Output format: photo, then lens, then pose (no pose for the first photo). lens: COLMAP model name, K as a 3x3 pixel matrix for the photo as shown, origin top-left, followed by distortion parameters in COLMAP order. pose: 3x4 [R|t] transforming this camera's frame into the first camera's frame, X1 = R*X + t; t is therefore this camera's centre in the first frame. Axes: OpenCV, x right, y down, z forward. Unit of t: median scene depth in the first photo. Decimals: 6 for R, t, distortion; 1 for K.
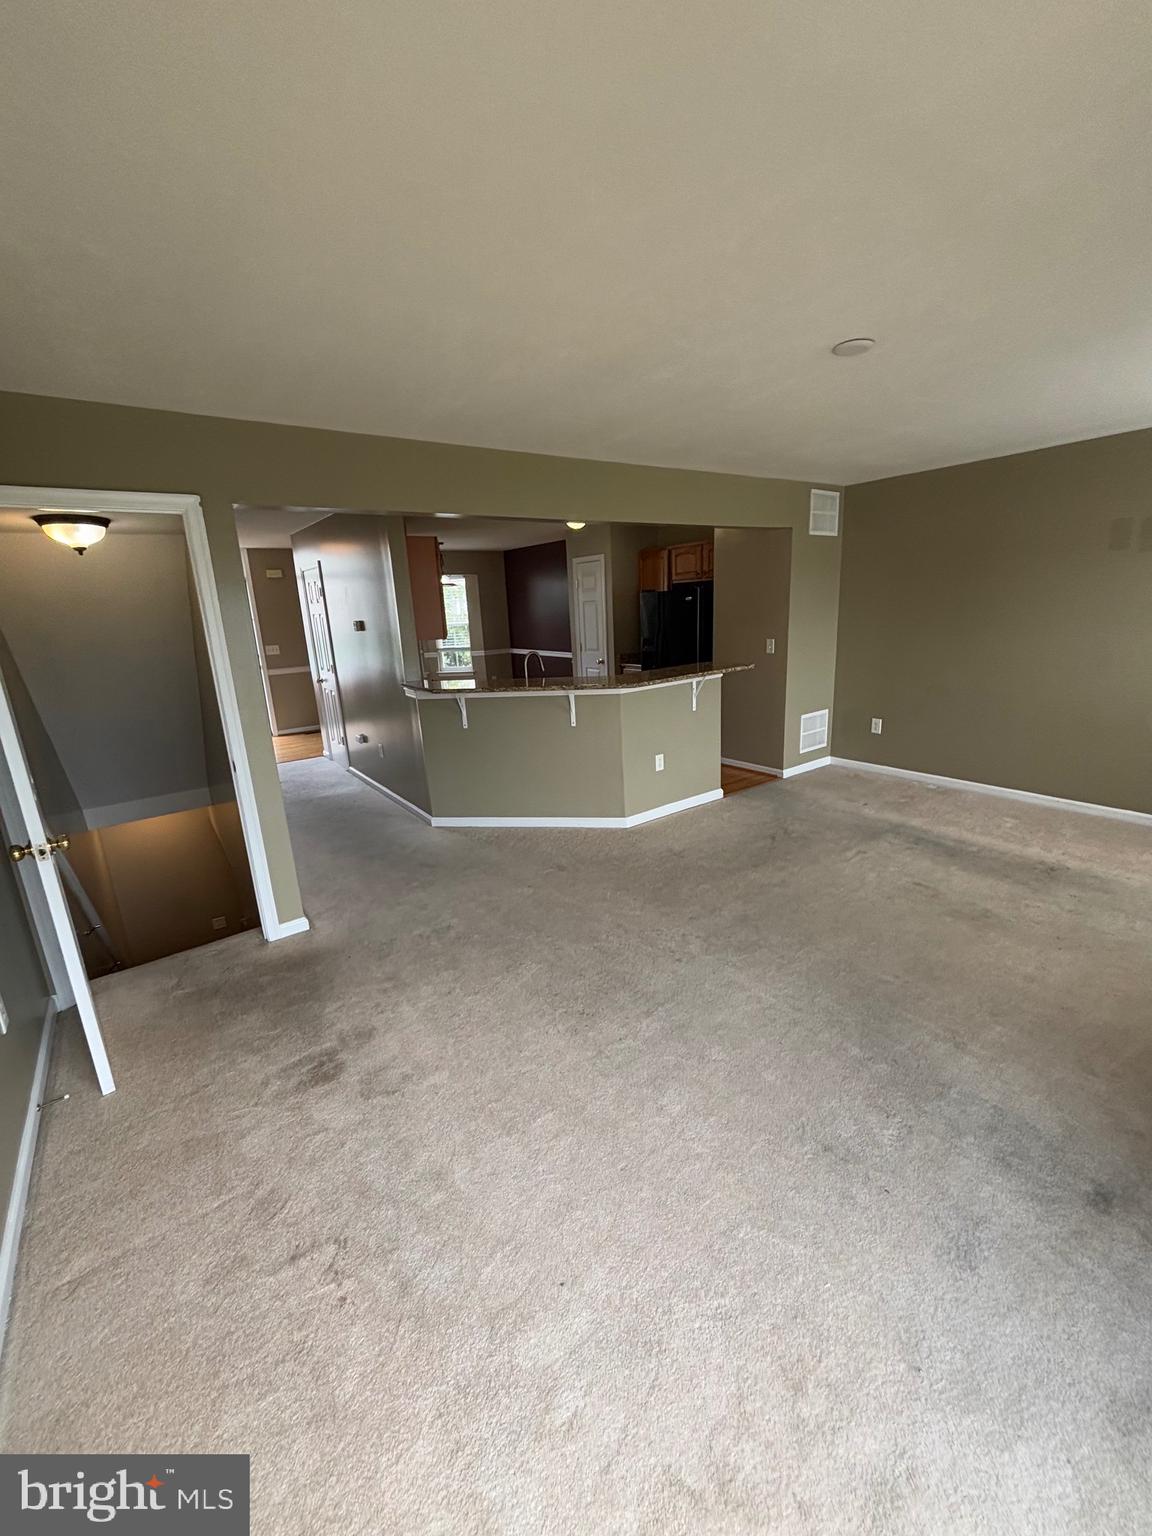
lens RADIAL K [[617.7, 0, 578.4], [0, 617.7, 764.7], [0, 0, 1]] dist [0.000155, -0.000216]
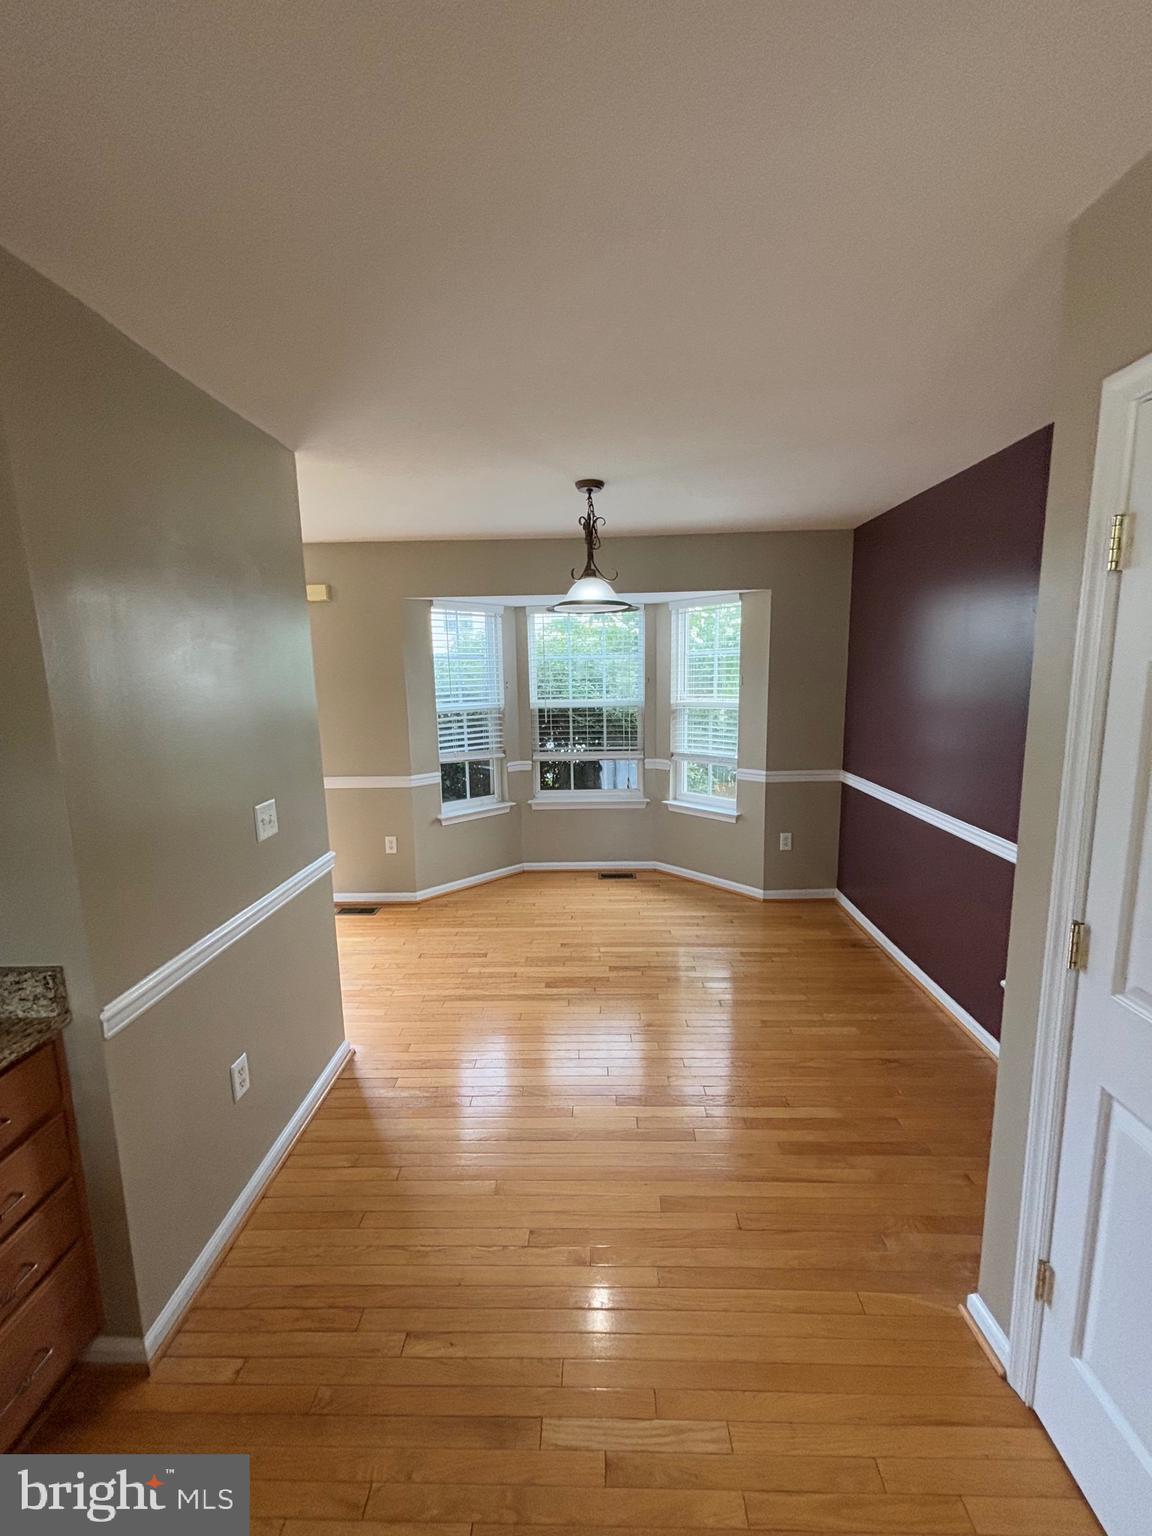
lens RADIAL K [[617.7, 0, 581.5], [0, 617.7, 765.6], [0, 0, 1]] dist [0.000155, -0.000216]
pose [[0.798813, 0.124262, -0.588605, -0.007706], [-0.173374, 0.984473, -0.027455, -0.155153], [0.576055, 0.123980, 0.807954, 0.591555]]
